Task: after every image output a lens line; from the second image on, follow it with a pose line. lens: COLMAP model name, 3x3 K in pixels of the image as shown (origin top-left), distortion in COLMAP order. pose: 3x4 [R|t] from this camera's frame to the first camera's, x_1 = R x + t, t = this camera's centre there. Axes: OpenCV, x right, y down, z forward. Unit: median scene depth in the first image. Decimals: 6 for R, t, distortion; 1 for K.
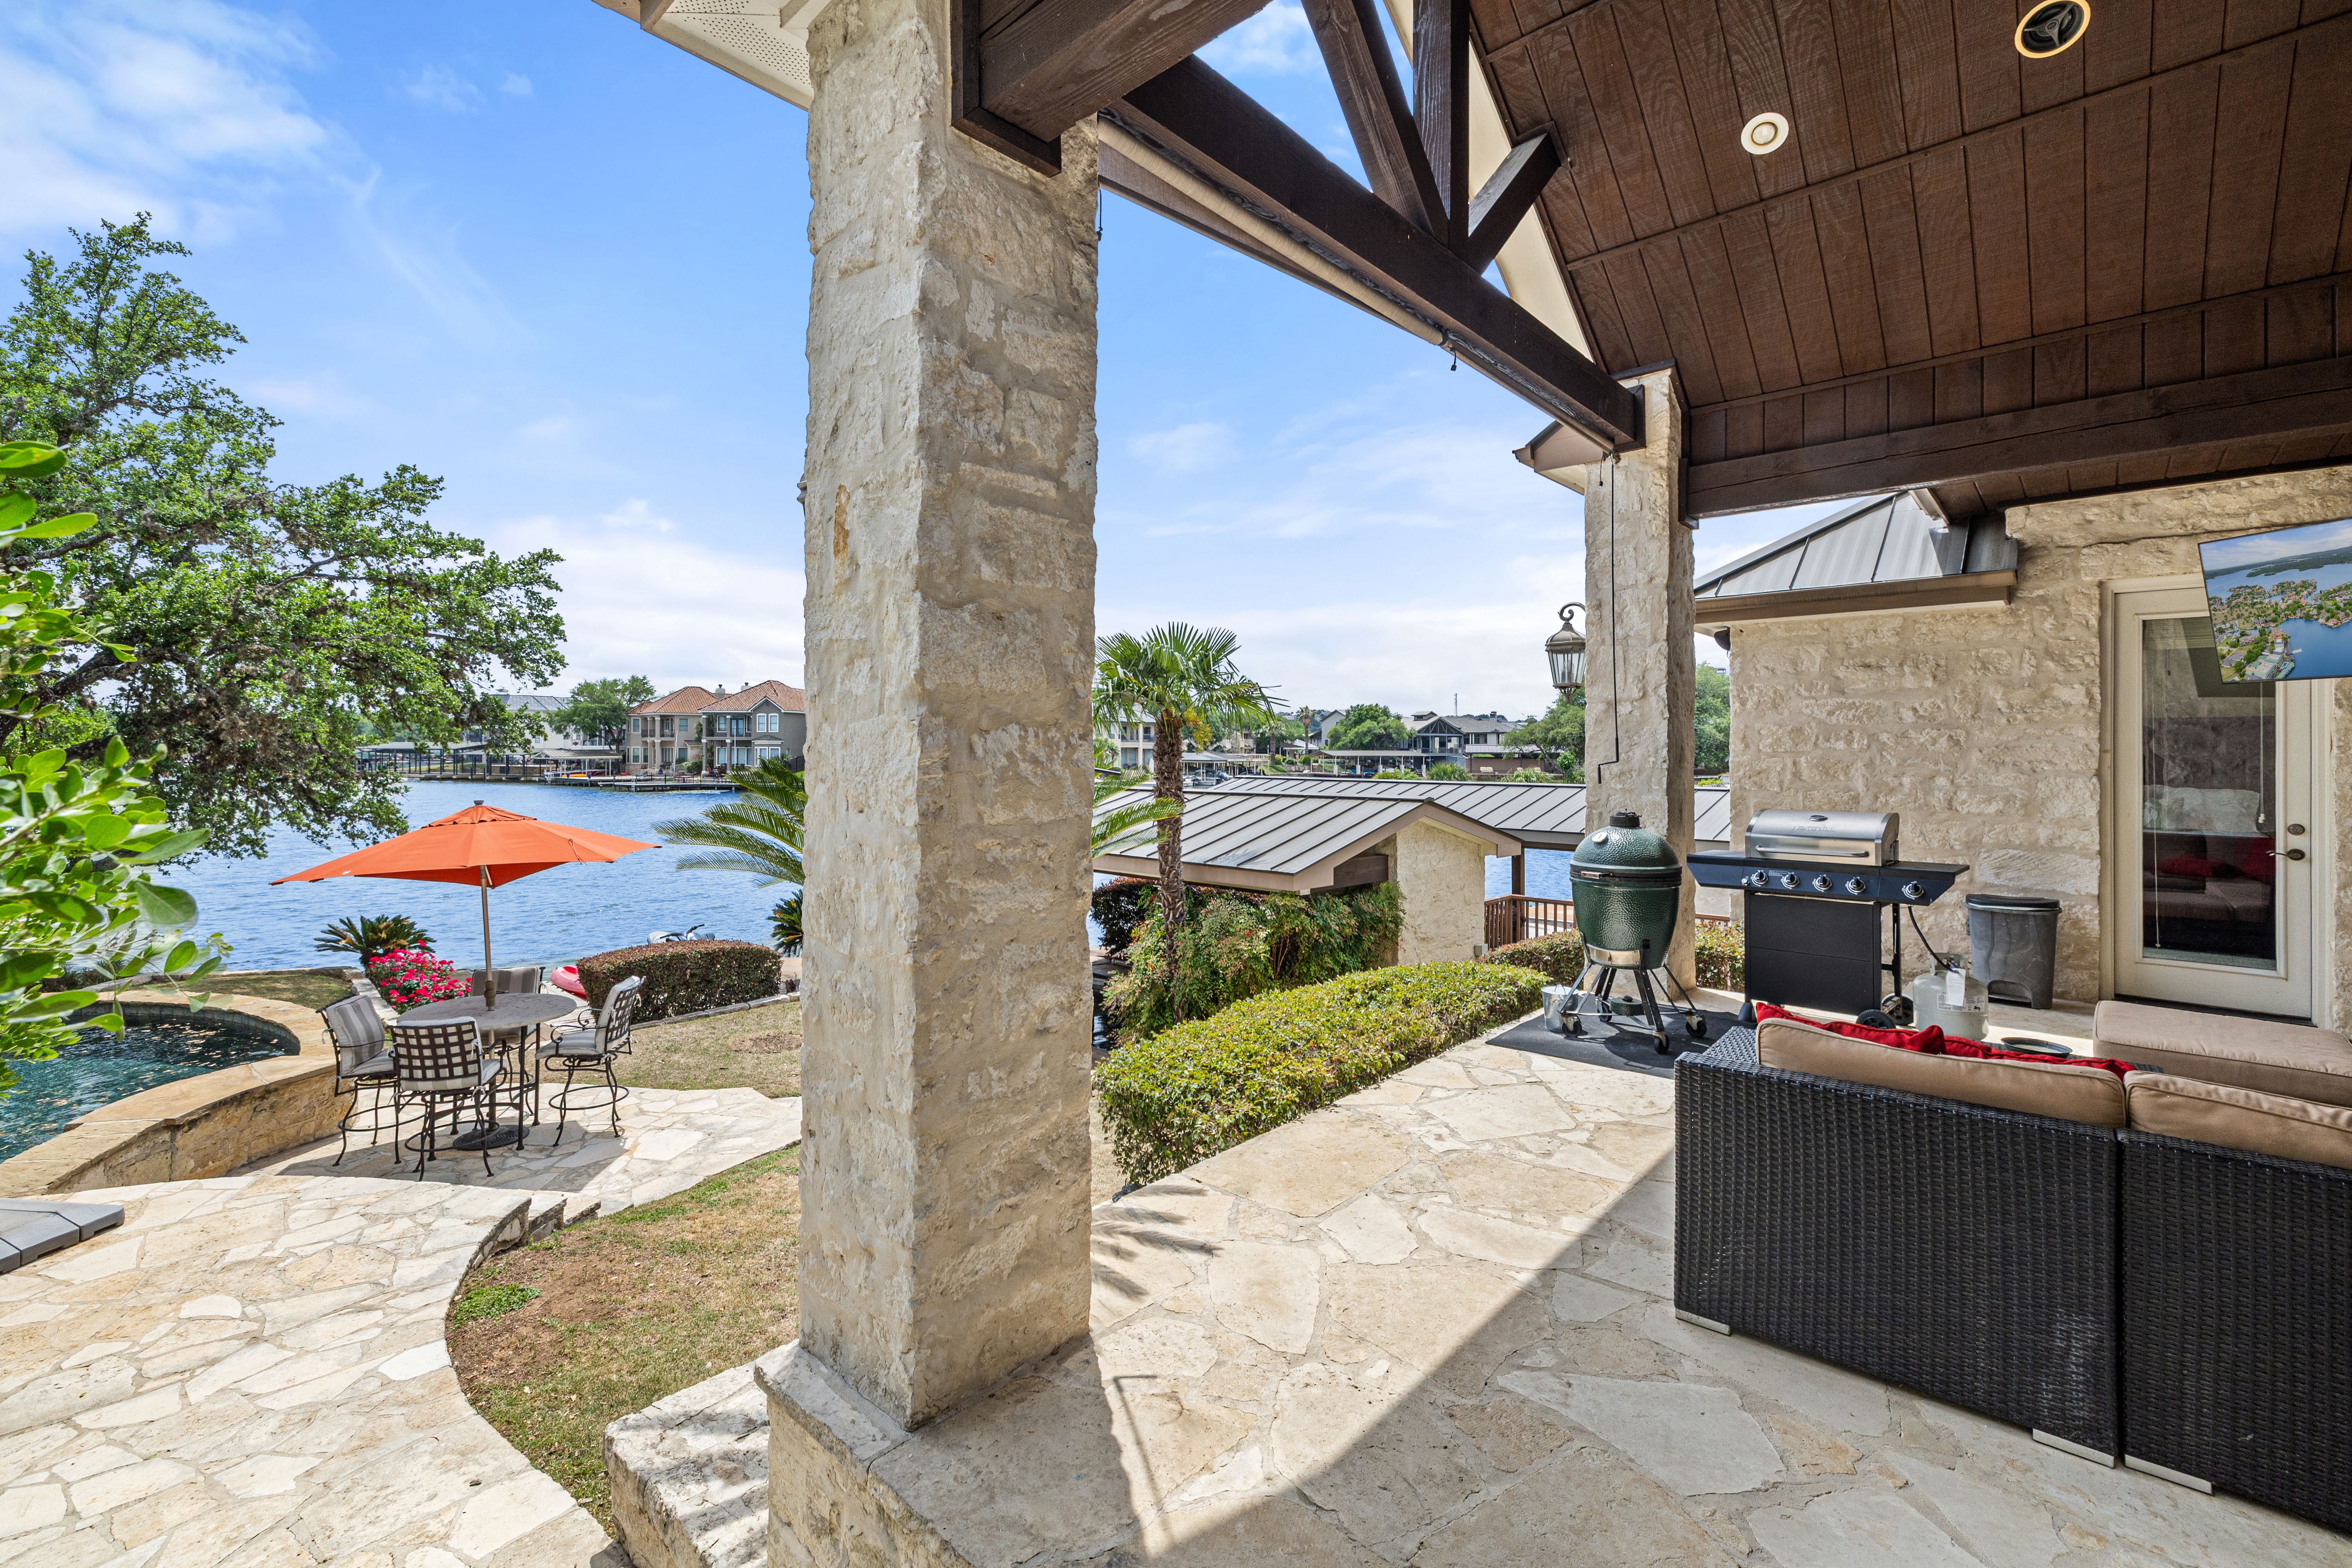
lens RADIAL K [[1003.6, 0, 1153.6], [0, 1003.6, 752.3], [0, 0, 1]] dist [0.002080, 0.000071]
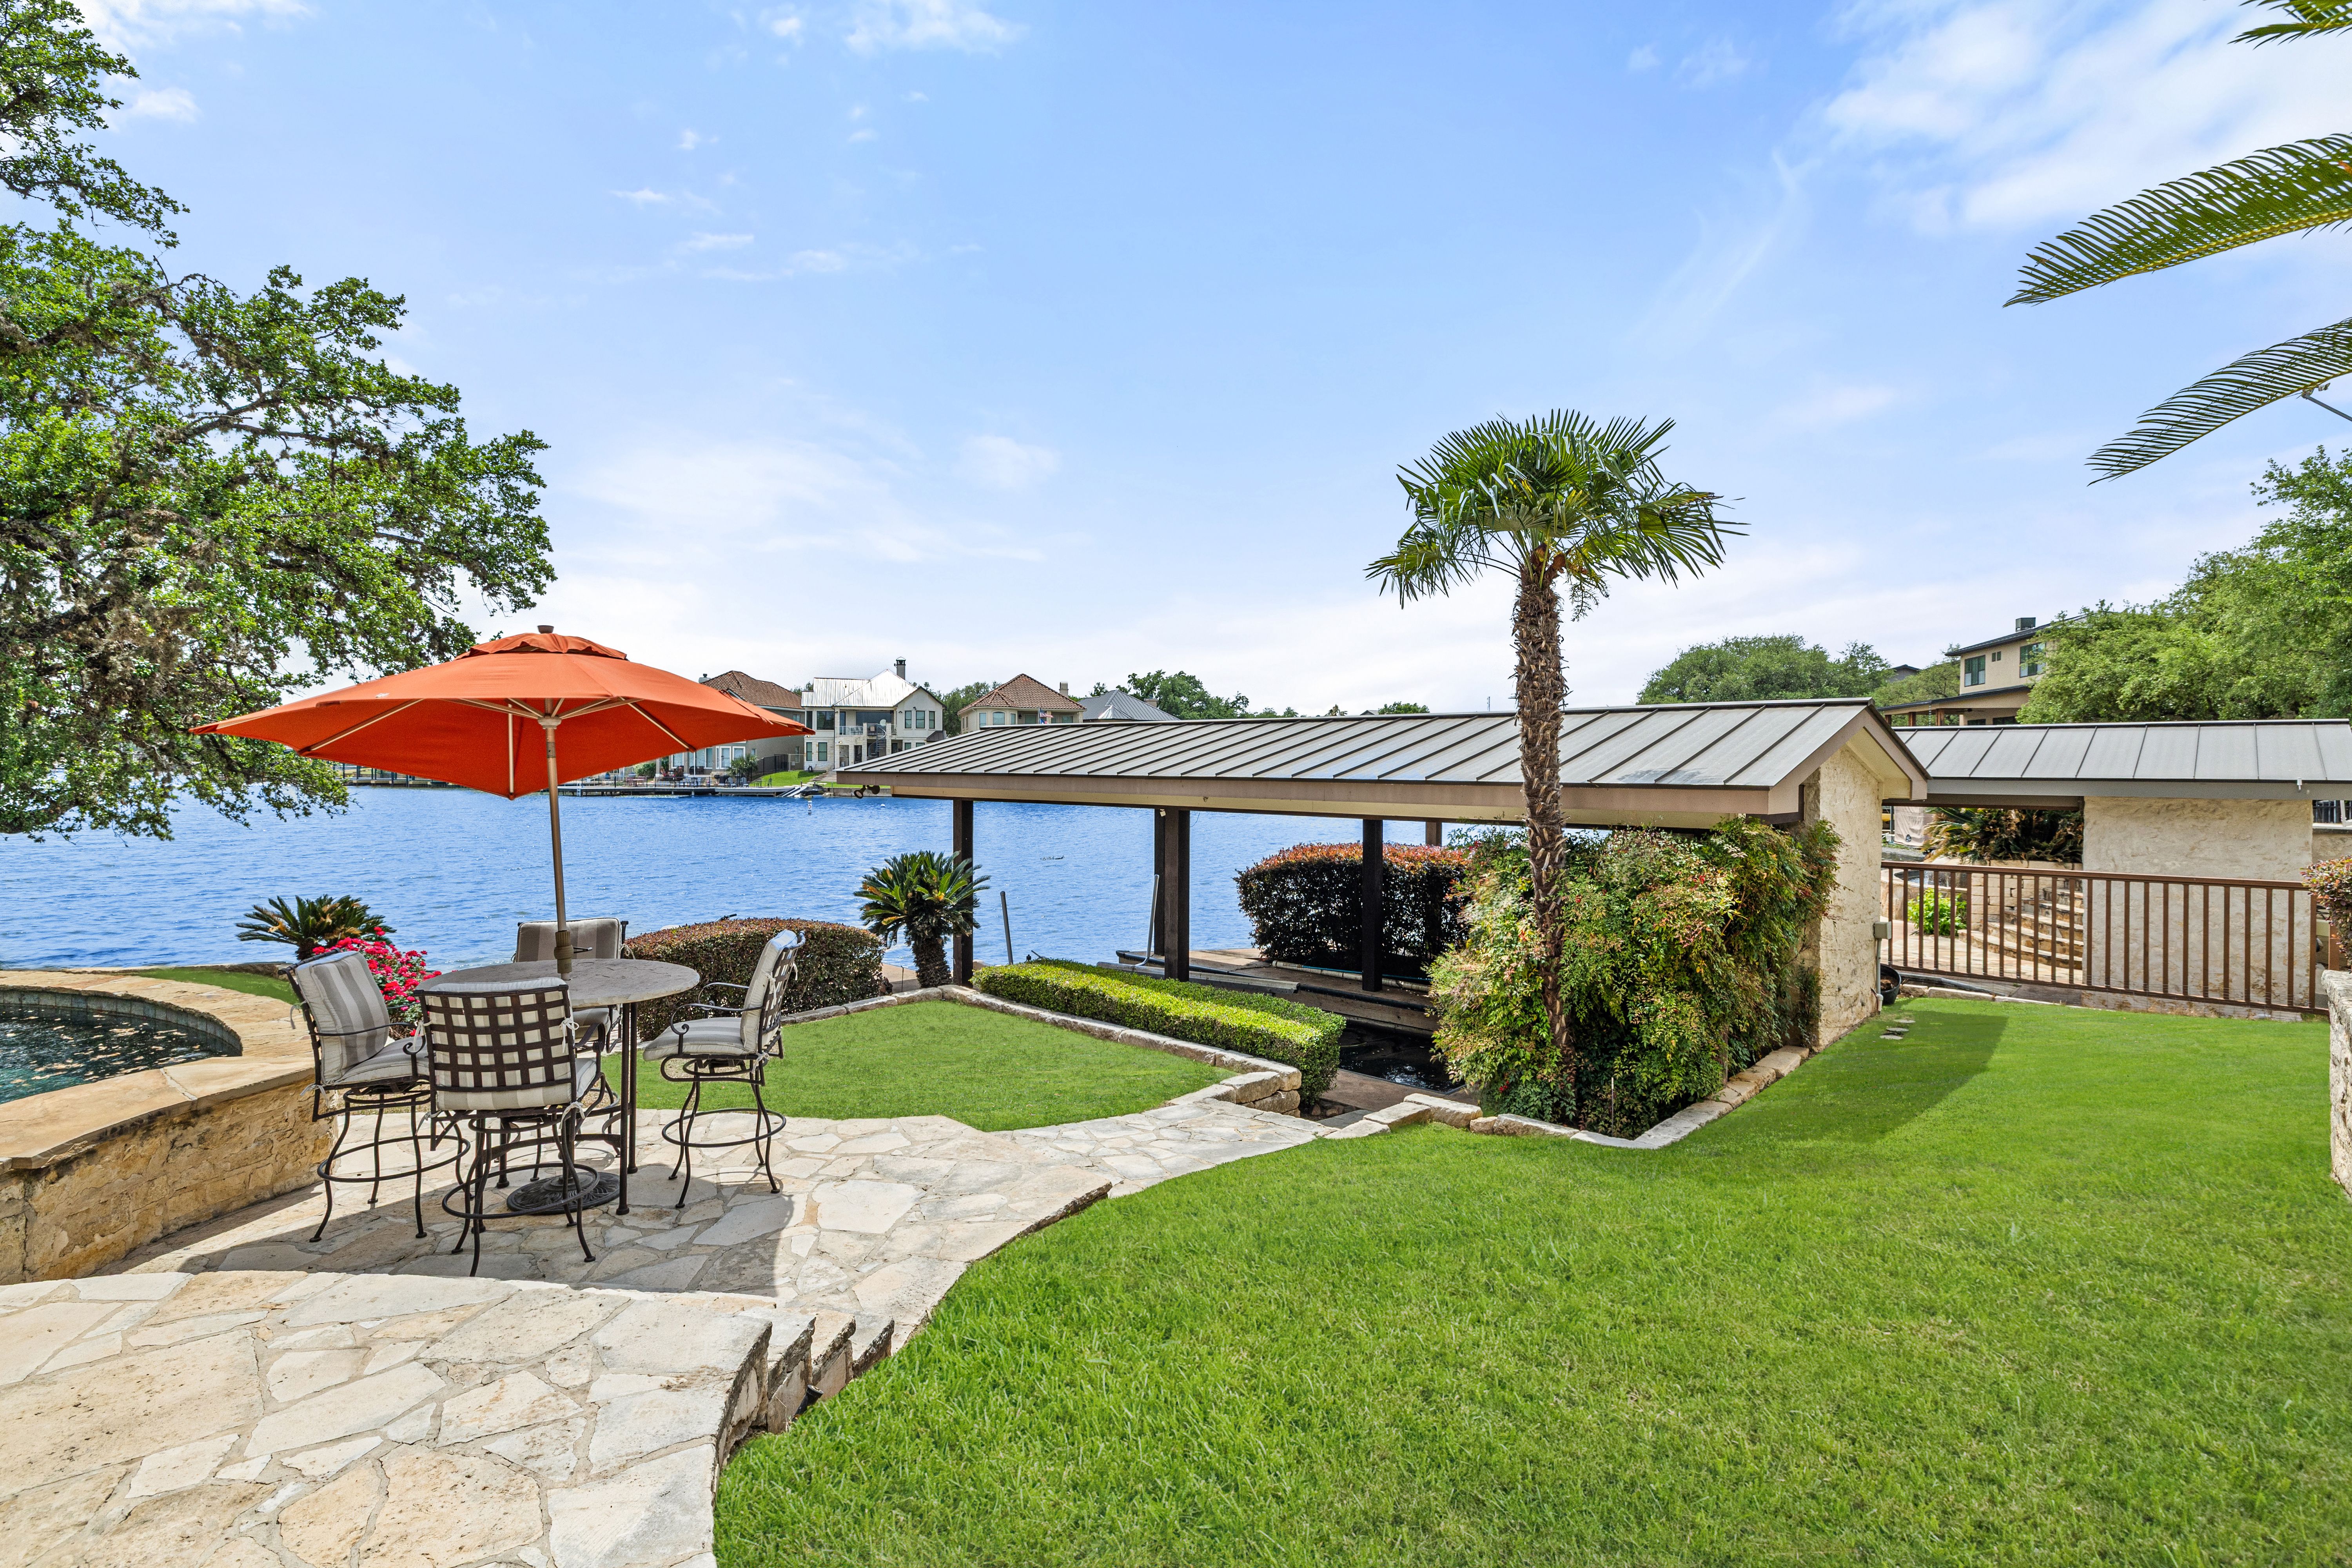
lens RADIAL K [[1137.5, 0, 1161.9], [0, 1137.5, 773.5], [0, 0, 1]] dist [-0.002551, 0.000898]
pose [[0.999999, 0.001014, -0.000228, -0.294197], [-0.001011, 0.999900, 0.014121, 0.119787], [0.000242, -0.014121, 0.999900, 0.316644]]
